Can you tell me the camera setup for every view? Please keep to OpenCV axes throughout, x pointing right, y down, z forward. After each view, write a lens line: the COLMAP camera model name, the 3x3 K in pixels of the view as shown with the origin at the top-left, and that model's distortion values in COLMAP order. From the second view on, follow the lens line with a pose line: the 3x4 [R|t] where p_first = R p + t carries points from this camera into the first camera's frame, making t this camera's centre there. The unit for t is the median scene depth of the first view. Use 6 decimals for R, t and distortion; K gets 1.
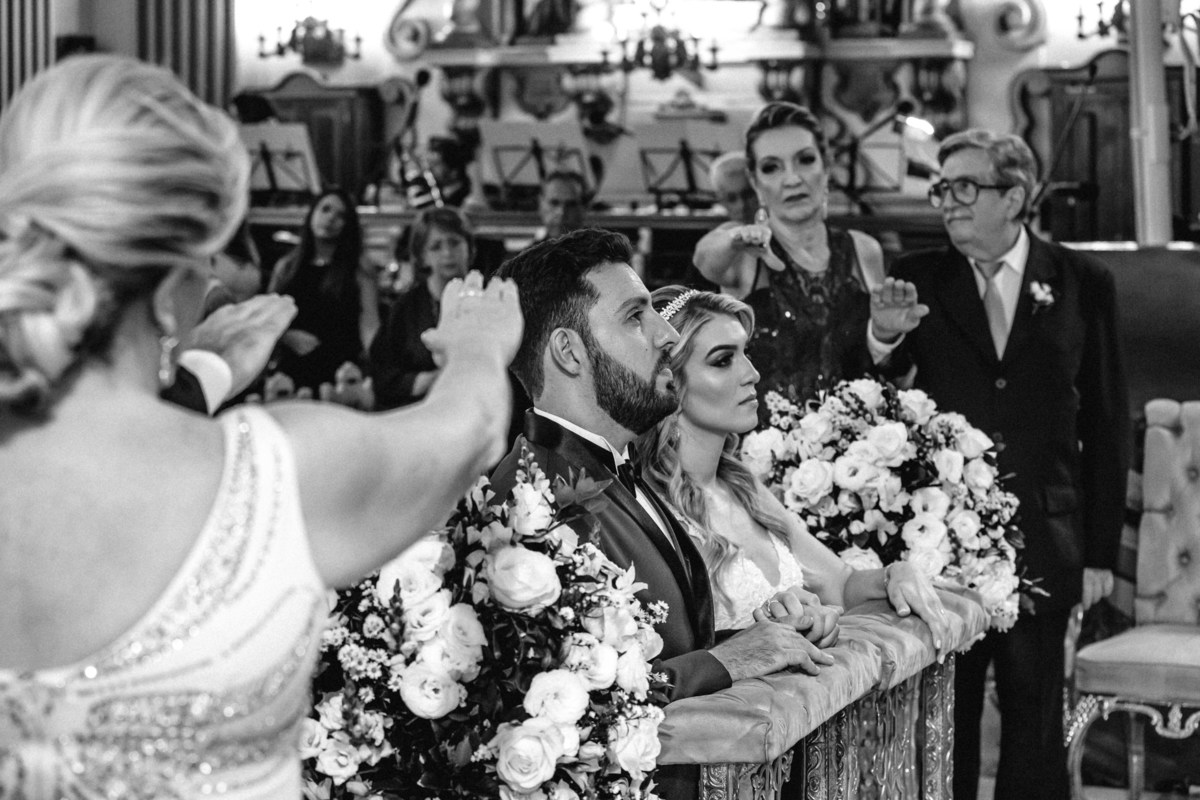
lens RADIAL K [[2509.7, 0, 600.0], [0, 2509.7, 400.0], [0, 0, 1]] dist [-0.775895, -0.013518]
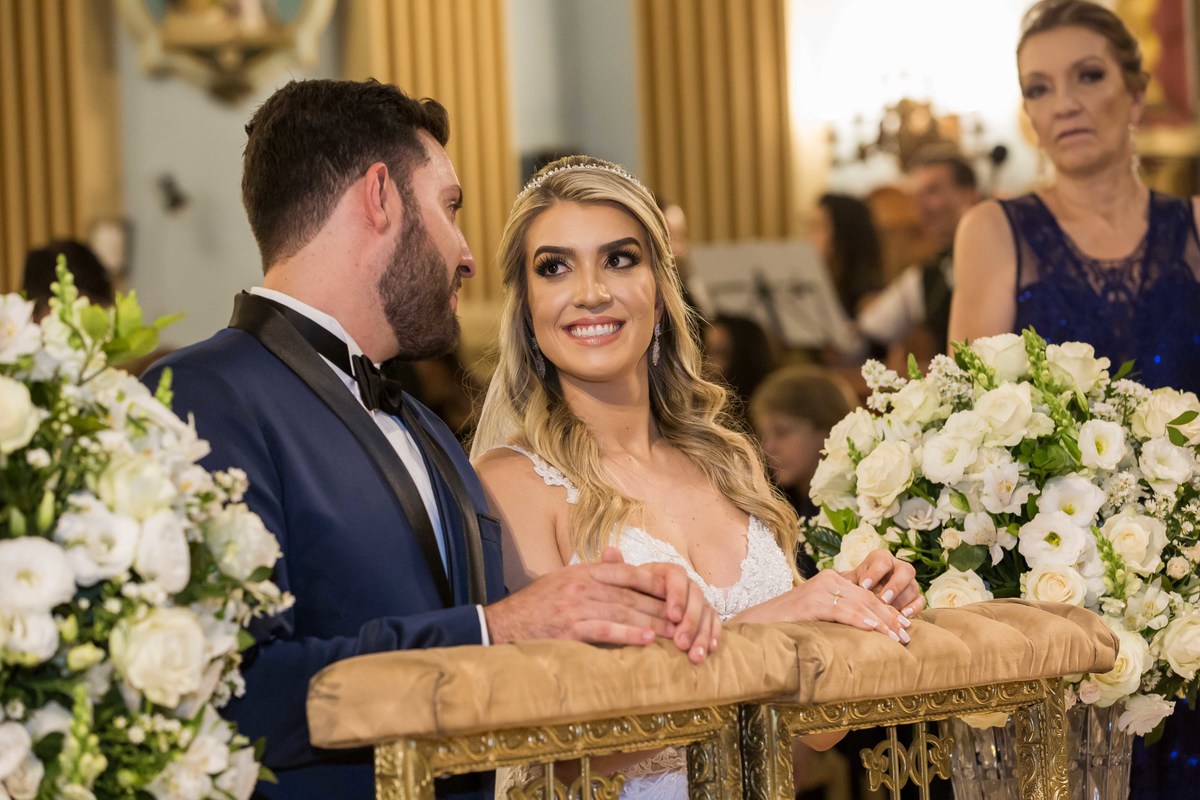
lens RADIAL K [[4035.7, 0, 600.0], [0, 4035.7, 400.0], [0, 0, 1]] dist [-0.891011, 0.101587]
pose [[0.978202, -0.040596, -0.203650, 0.226373], [0.023628, 0.996095, -0.085070, 0.101193], [0.206308, 0.078403, 0.975341, -0.053835]]
